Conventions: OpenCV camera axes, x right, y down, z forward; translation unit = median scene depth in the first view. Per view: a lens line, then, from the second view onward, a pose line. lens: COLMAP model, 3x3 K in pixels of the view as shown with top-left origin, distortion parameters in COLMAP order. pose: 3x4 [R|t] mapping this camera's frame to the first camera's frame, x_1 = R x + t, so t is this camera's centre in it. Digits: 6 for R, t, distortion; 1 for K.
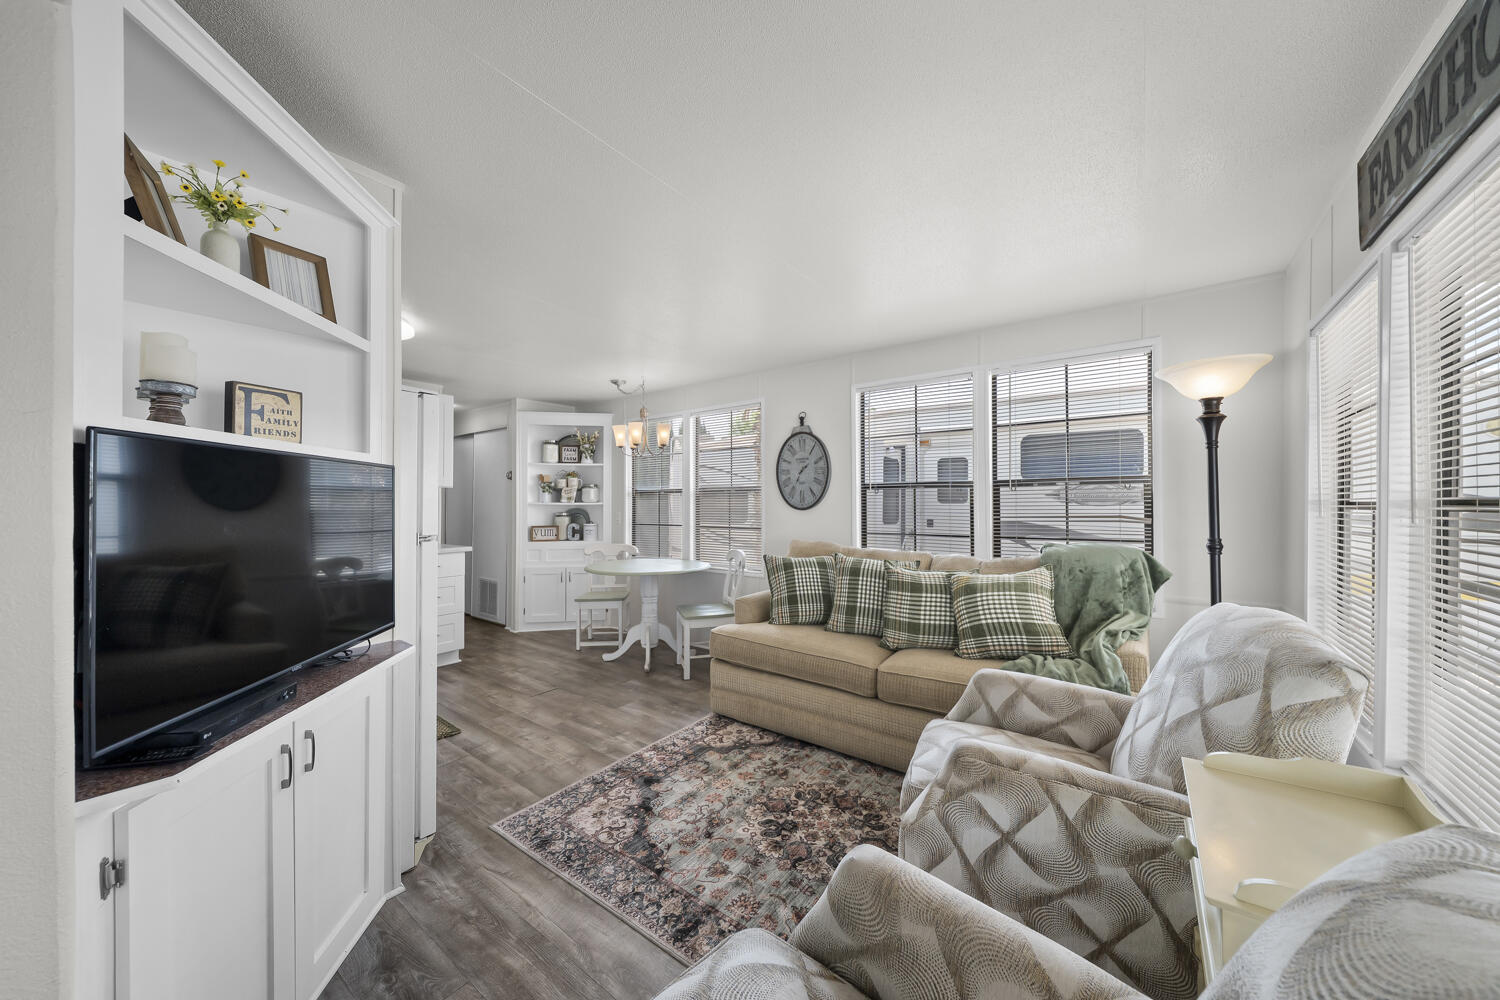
lens RADIAL K [[525.4, 0, 746.3], [0, 525.4, 501.8], [0, 0, 1]] dist [0.000782, 0.000042]
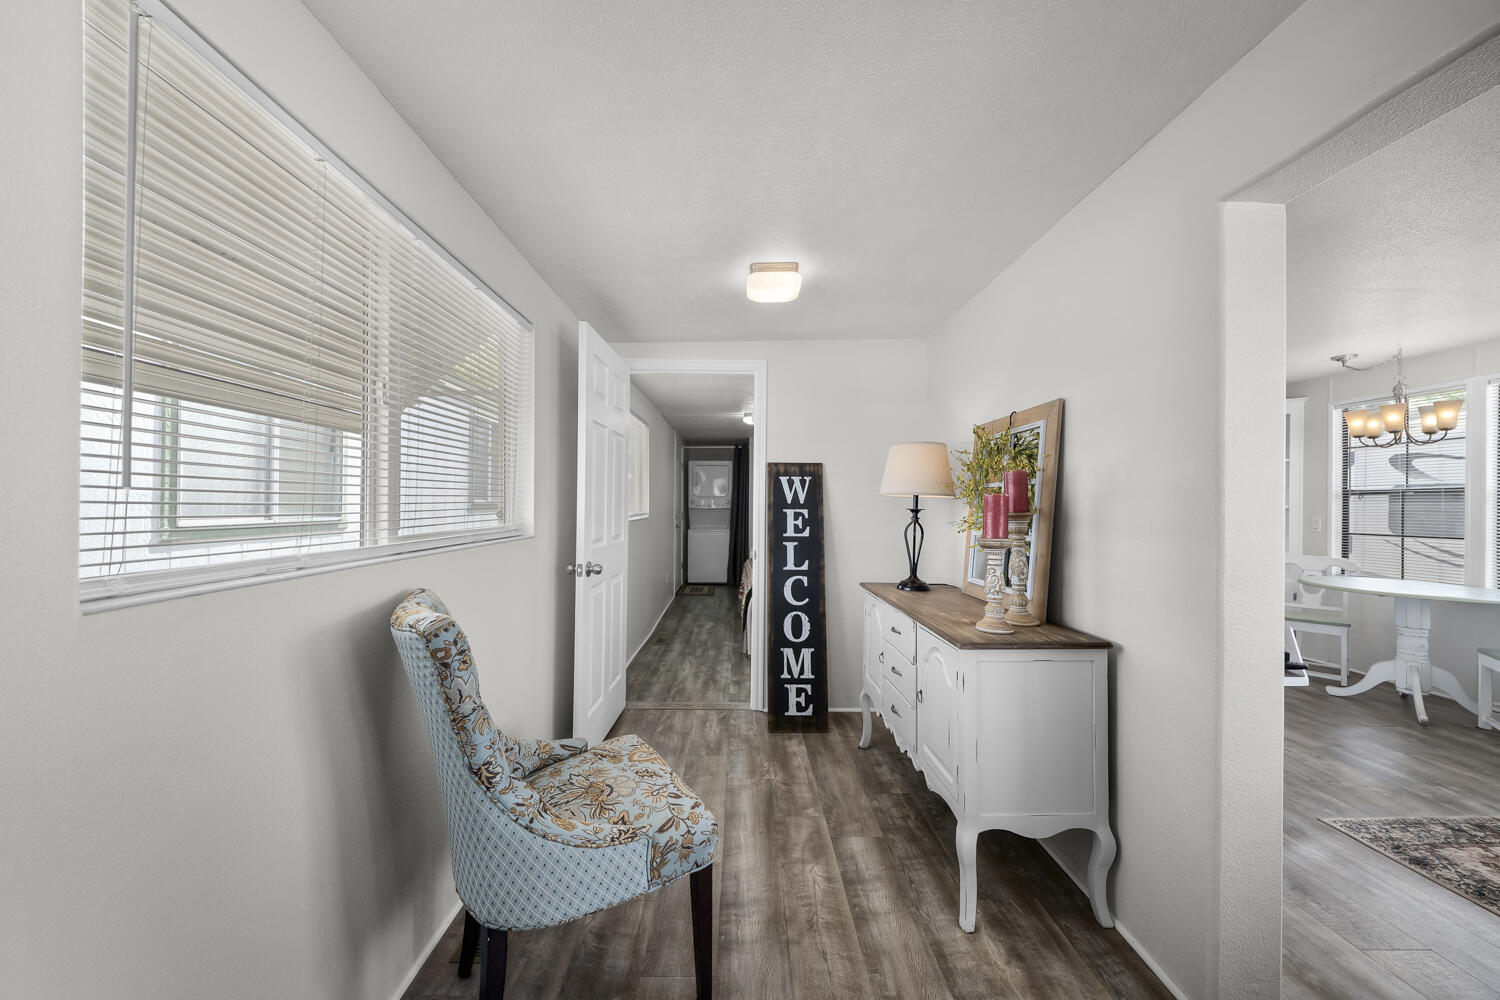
lens RADIAL K [[525.4, 0, 746.3], [0, 525.4, 501.8], [0, 0, 1]] dist [0.000782, 0.000042]
pose [[0.608173, 0.000017, -0.793805, -0.172500], [-0.006965, 0.999962, -0.005315, 0.007184], [0.793774, 0.008761, 0.608150, -0.251805]]
